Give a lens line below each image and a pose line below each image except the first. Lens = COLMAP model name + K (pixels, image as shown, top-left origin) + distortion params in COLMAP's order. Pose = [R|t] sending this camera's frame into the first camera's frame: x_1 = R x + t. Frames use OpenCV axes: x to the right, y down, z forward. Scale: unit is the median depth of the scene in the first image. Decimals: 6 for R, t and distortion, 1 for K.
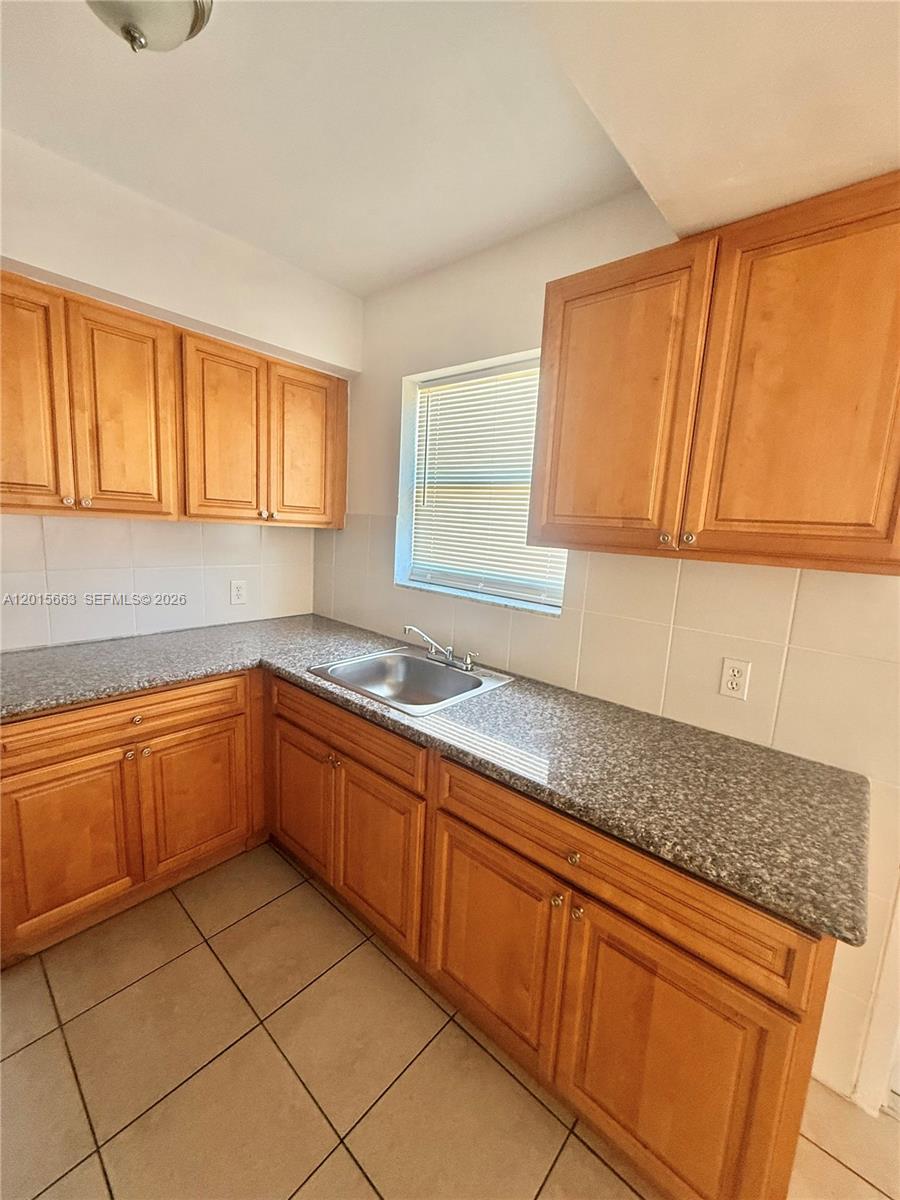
lens RADIAL K [[480.1, 0, 447.5], [0, 480.1, 597.8], [0, 0, 1]] dist [0.002933, 0.000620]
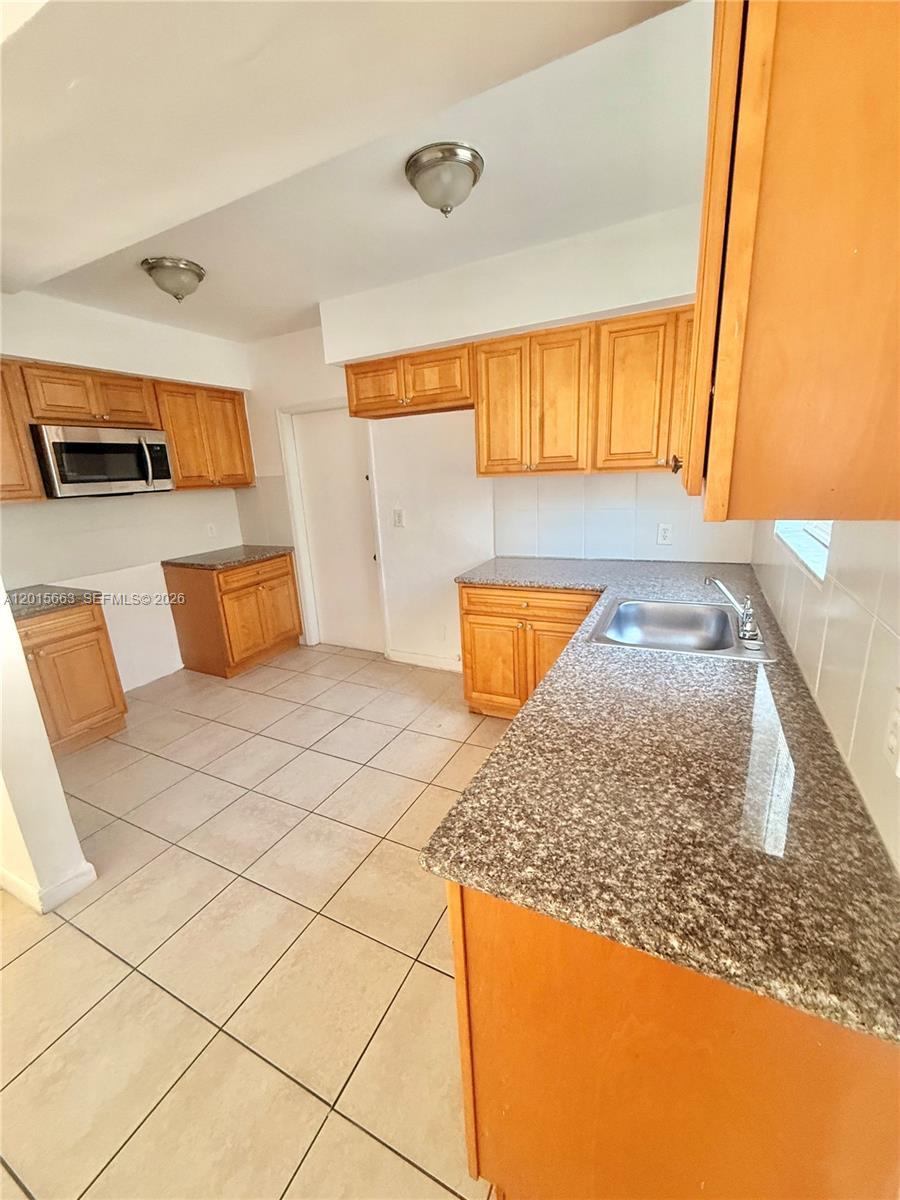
lens RADIAL K [[480.1, 0, 452.6], [0, 480.1, 600.2], [0, 0, 1]] dist [0.002933, 0.000620]
pose [[0.252063, 0.185003, -0.949862, 0.878733], [-0.085477, 0.981976, 0.168575, -0.010895], [0.963928, 0.038700, 0.263333, 0.387103]]
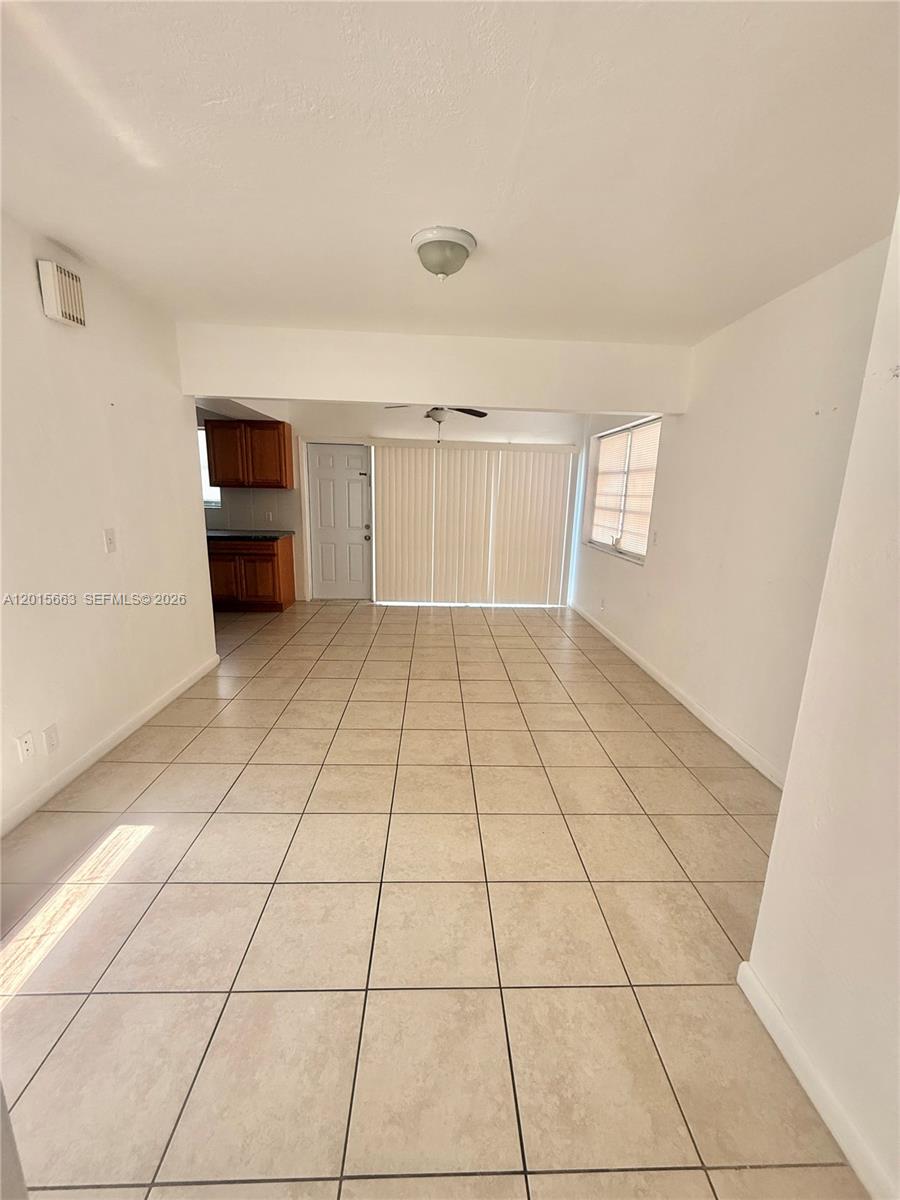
lens RADIAL K [[480.1, 0, 453.6], [0, 480.1, 596.4], [0, 0, 1]] dist [0.002933, 0.000620]
pose [[0.726254, -0.181664, 0.662988, -1.040229], [0.114908, 0.982962, 0.143467, 0.393163], [-0.677755, -0.028010, 0.734755, -2.917480]]
